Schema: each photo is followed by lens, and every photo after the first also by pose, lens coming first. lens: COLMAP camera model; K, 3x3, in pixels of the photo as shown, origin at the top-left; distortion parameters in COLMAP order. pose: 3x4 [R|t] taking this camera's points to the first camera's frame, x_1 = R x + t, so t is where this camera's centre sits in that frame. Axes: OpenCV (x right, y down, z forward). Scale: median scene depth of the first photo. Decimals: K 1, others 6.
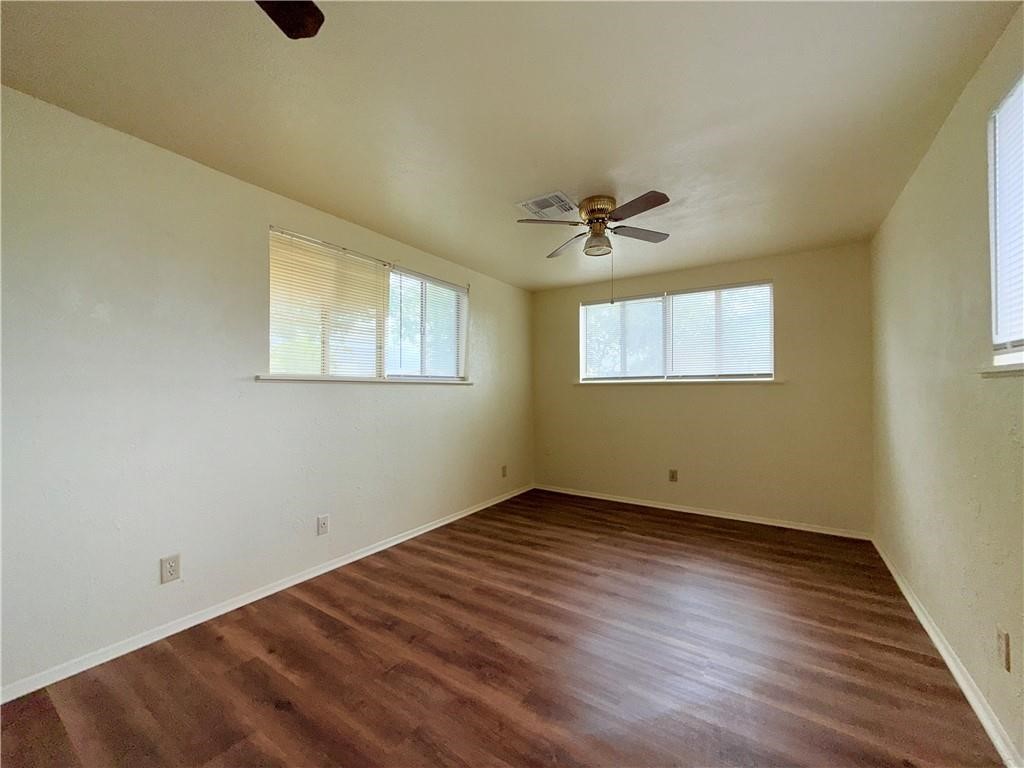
lens RADIAL K [[408.4, 0, 510.0], [0, 408.4, 383.3], [0, 0, 1]] dist [0.000919, 0.000205]
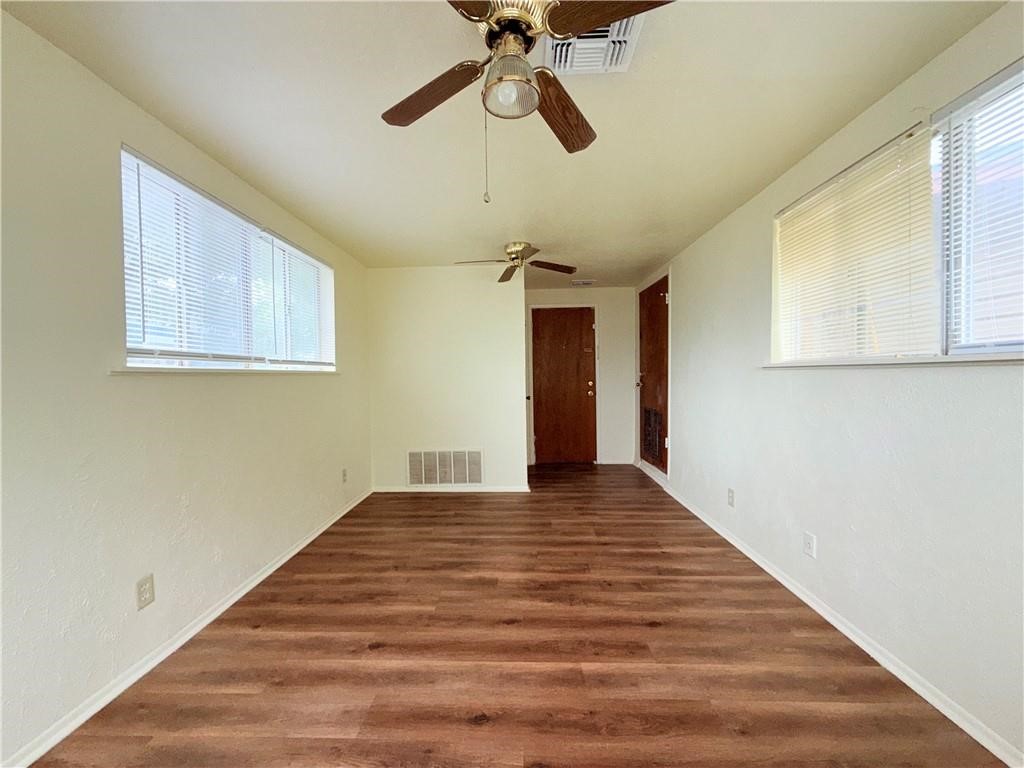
lens RADIAL K [[408.4, 0, 510.0], [0, 408.4, 383.3], [0, 0, 1]] dist [0.000919, 0.000205]
pose [[-0.850575, 0.019022, -0.525509, 0.583804], [0.018176, 0.999812, 0.006771, 0.012188], [0.525539, -0.003792, -0.850761, 1.721906]]
